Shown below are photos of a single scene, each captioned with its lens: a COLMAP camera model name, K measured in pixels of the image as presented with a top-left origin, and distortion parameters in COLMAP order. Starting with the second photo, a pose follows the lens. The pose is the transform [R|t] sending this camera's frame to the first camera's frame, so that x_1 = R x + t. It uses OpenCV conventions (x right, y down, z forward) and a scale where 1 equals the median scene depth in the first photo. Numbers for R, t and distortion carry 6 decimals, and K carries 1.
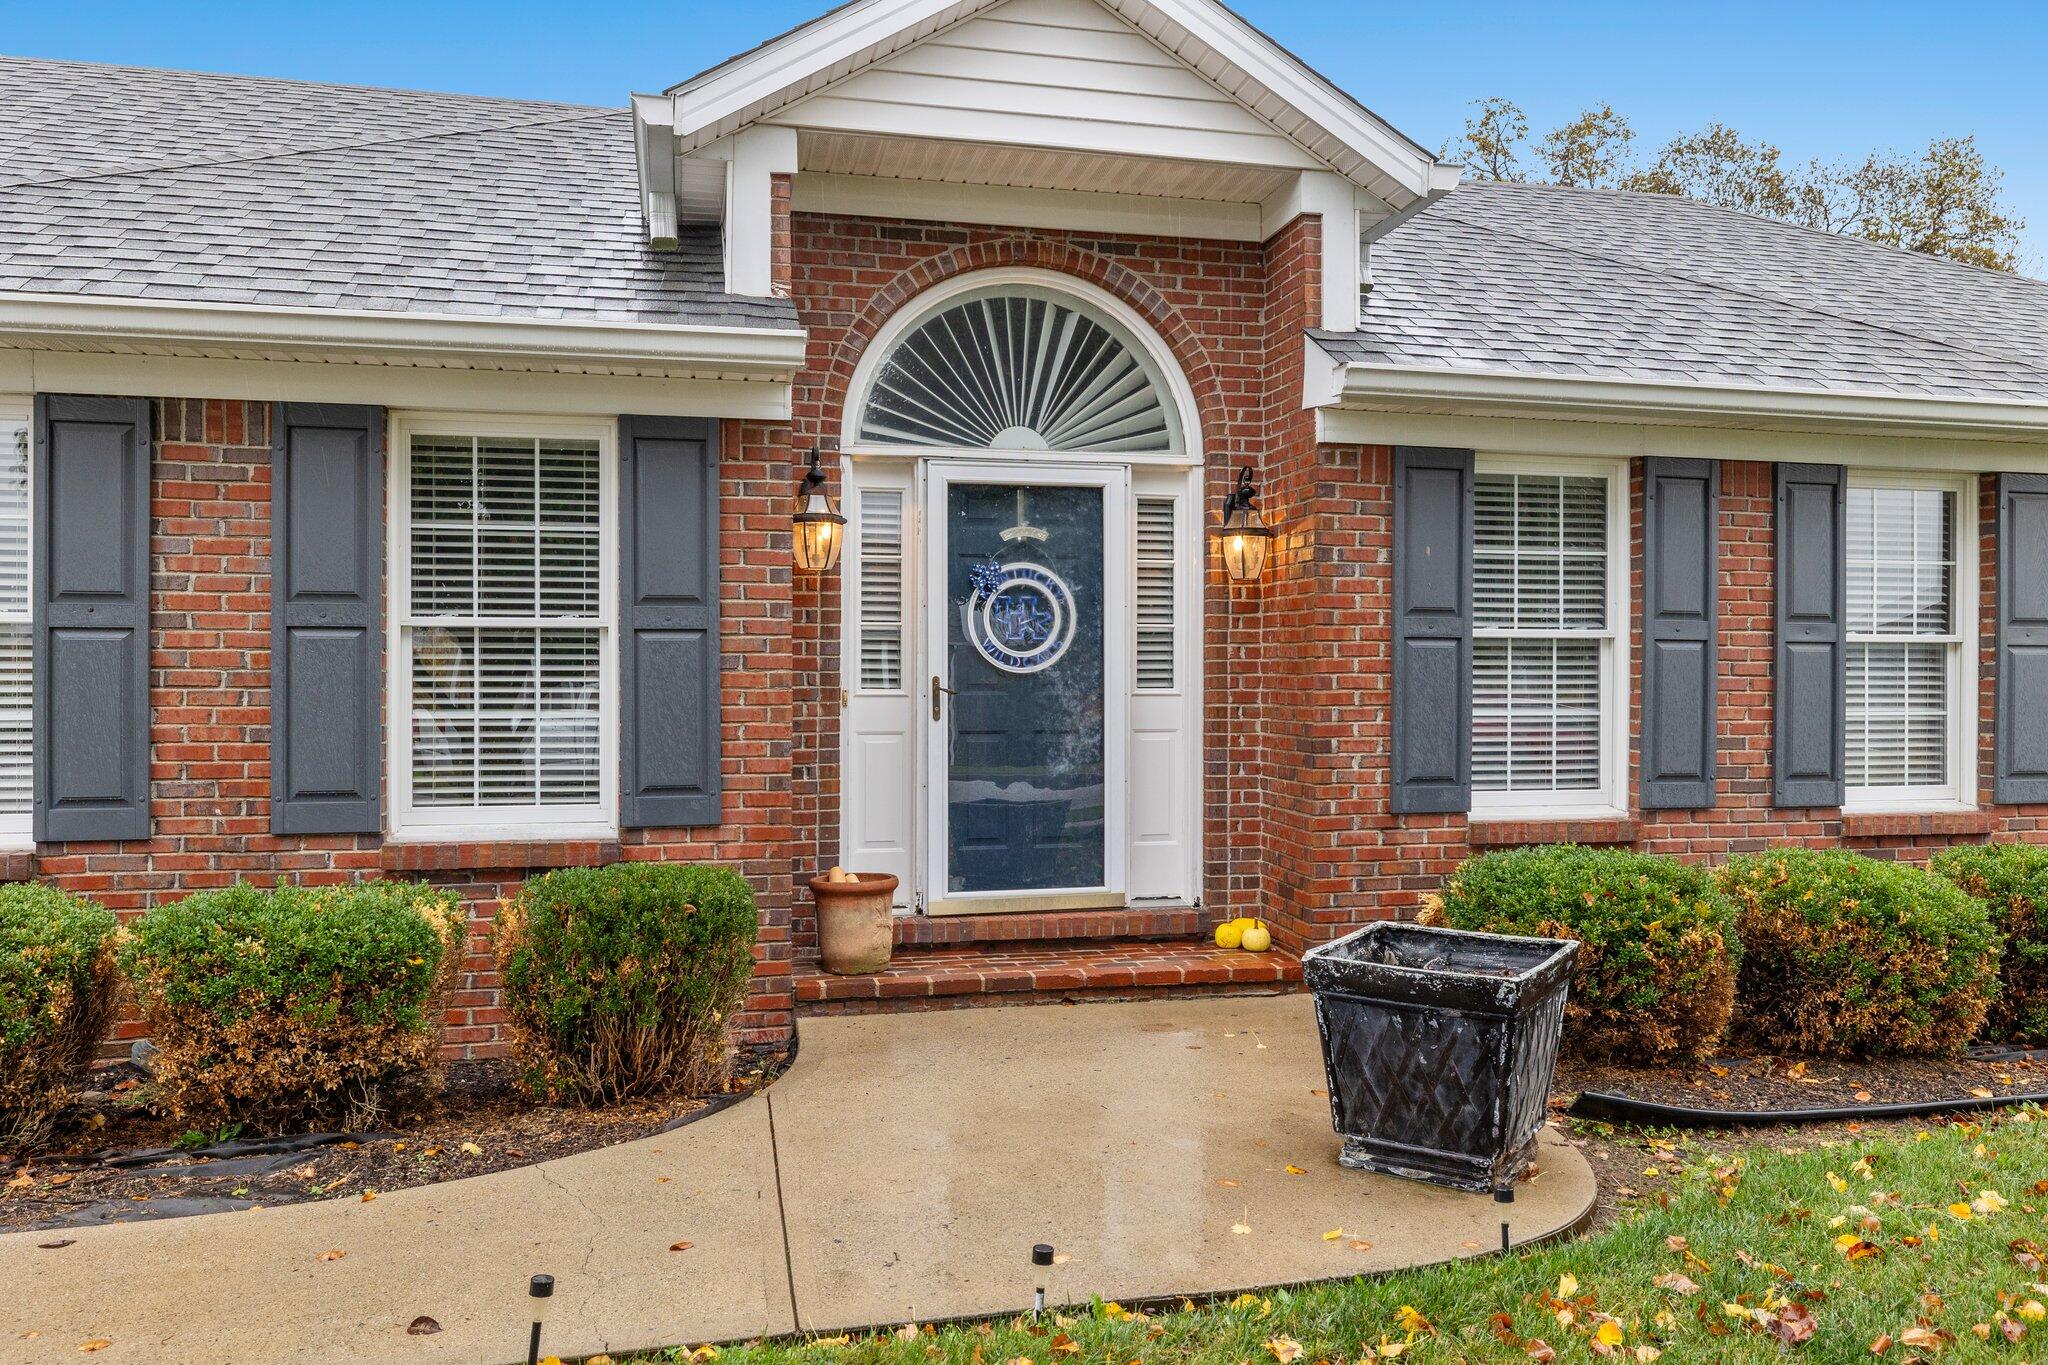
lens RADIAL K [[1515.8, 0, 1023.2], [0, 1515.8, 680.8], [0, 0, 1]] dist [0.000067, 0.002008]
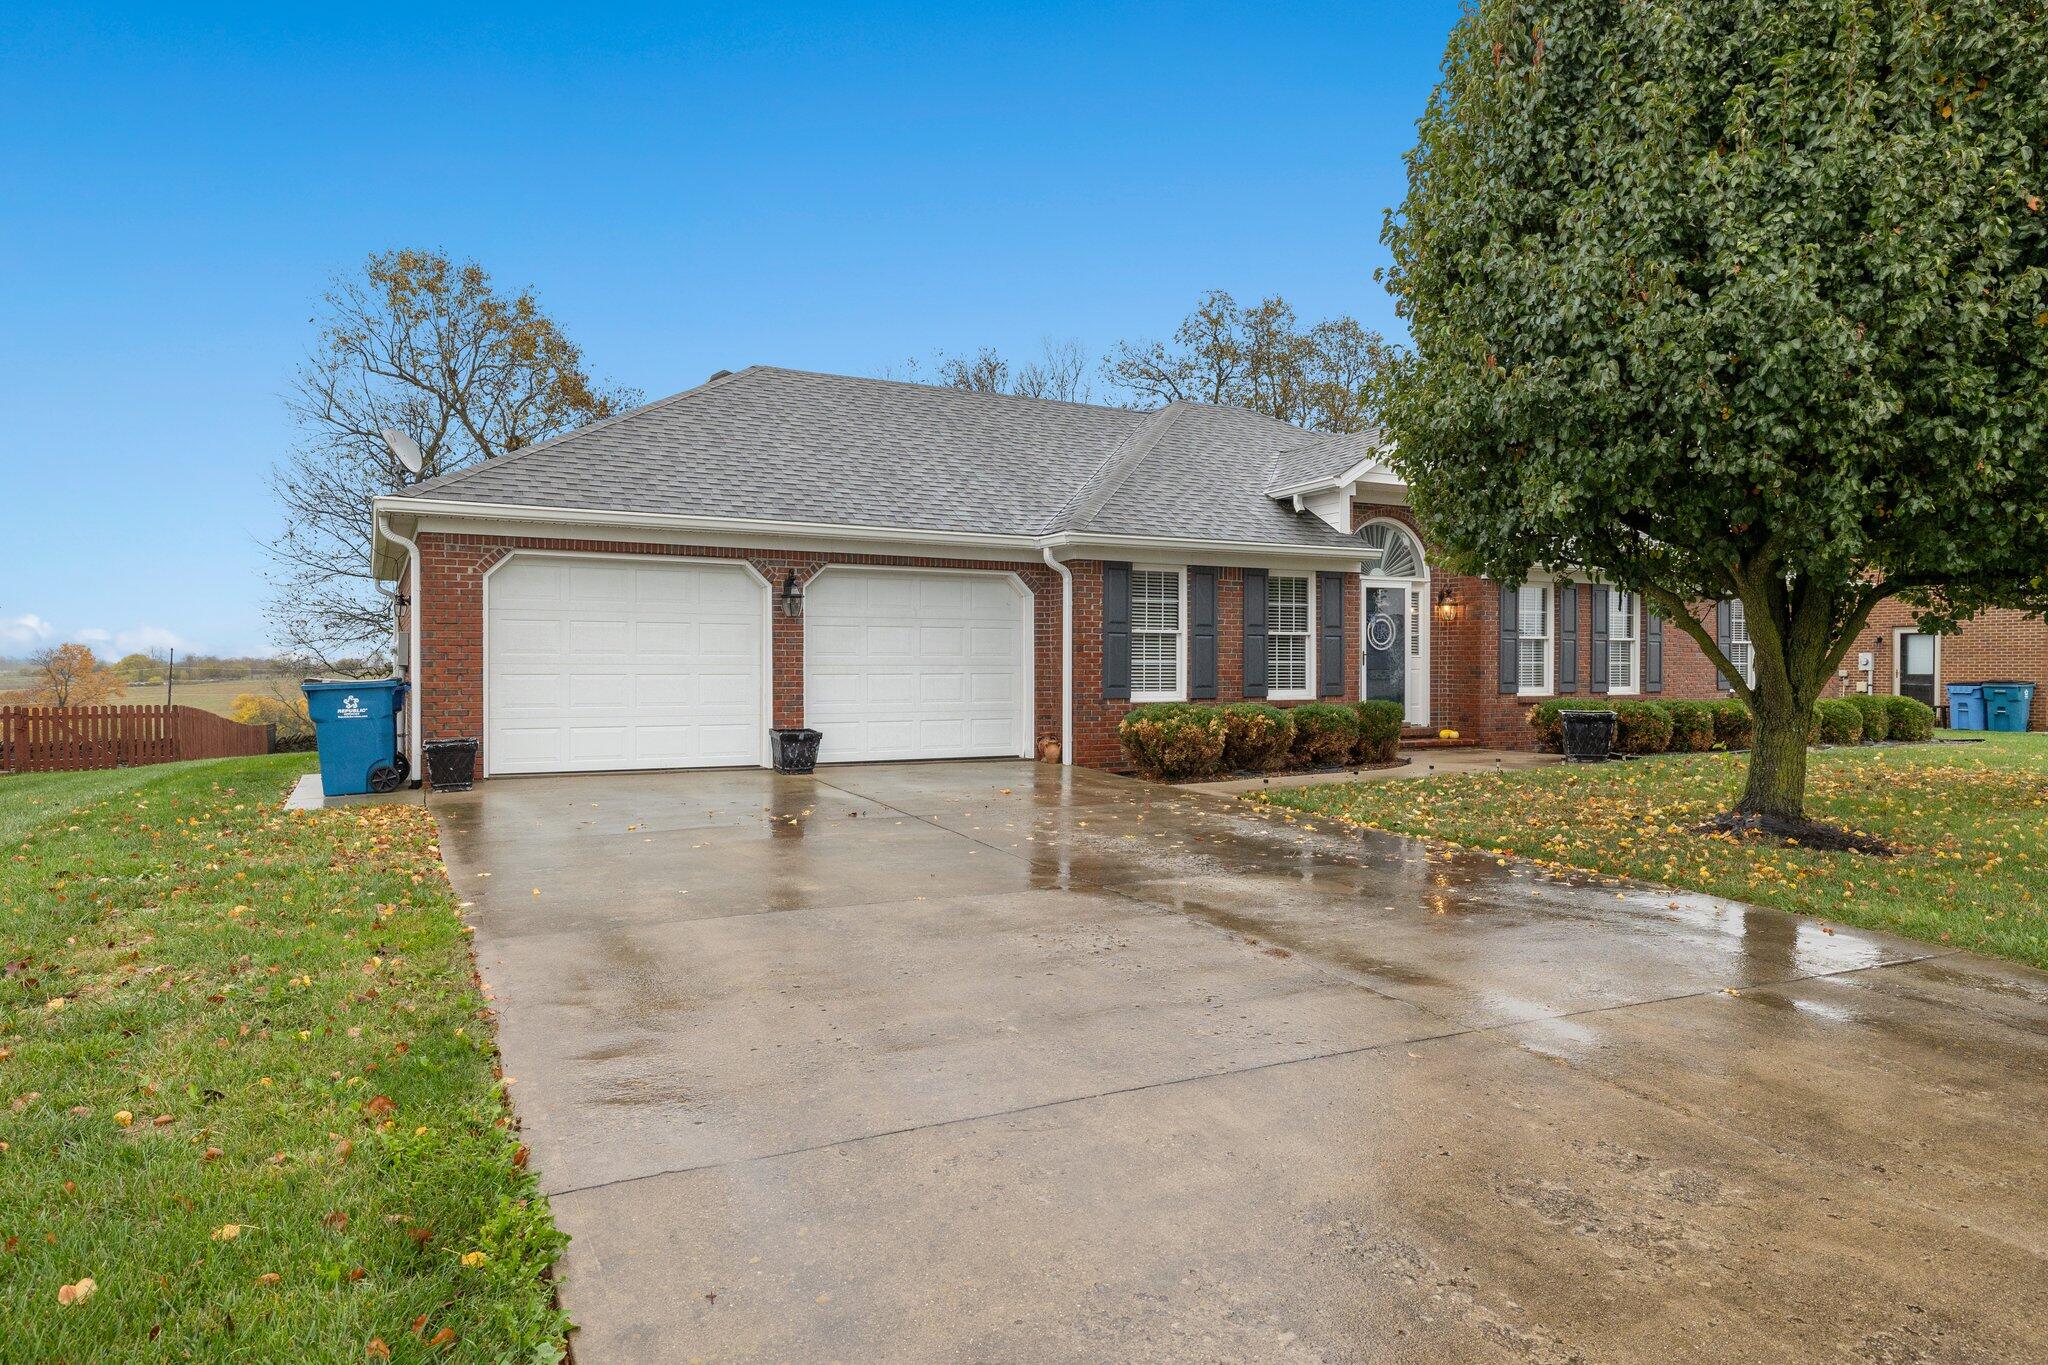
lens RADIAL K [[1244.1, 0, 1024.5], [0, 1244.1, 682.0], [0, 0, 1]] dist [0.000805, 0.000032]
pose [[0.967881, -0.005684, 0.251343, -1.318375], [0.003104, 0.999938, 0.010661, 0.030327], [-0.251389, -0.009539, 0.967839, -1.234491]]
